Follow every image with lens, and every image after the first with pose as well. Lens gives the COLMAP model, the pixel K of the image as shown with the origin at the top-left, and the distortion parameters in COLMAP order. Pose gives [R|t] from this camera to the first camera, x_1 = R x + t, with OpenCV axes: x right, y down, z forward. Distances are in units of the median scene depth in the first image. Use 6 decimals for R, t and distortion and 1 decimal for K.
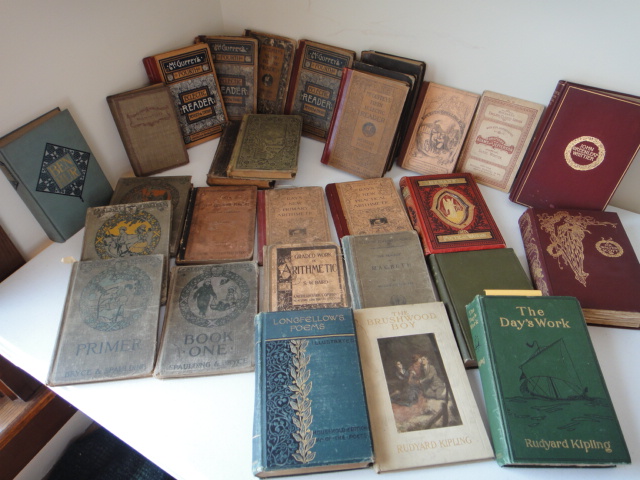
lens RADIAL K [[460.9, 0, 316.6], [0, 460.9, 234.8], [0, 0, 1]] dist [0.012180, -0.000530]
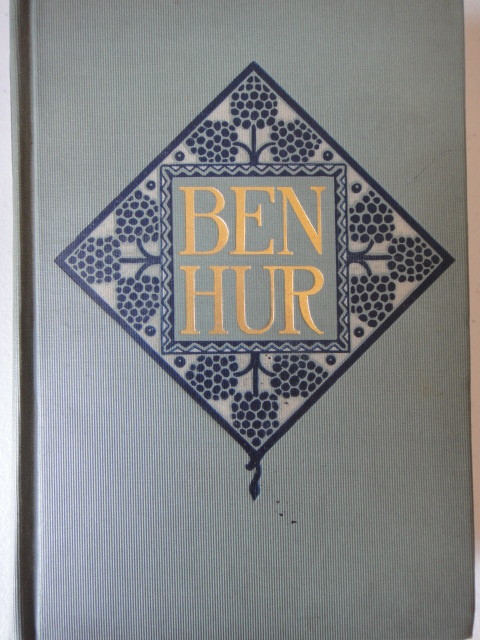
lens RADIAL K [[460.9, 0, 236.4], [0, 460.9, 321.5], [0, 0, 1]] dist [0.012180, -0.000530]
pose [[0.489314, 0.108157, -0.865375, -0.433228], [-0.641088, 0.717332, -0.272839, -0.077025], [0.591252, 0.688285, 0.420339, 1.015638]]
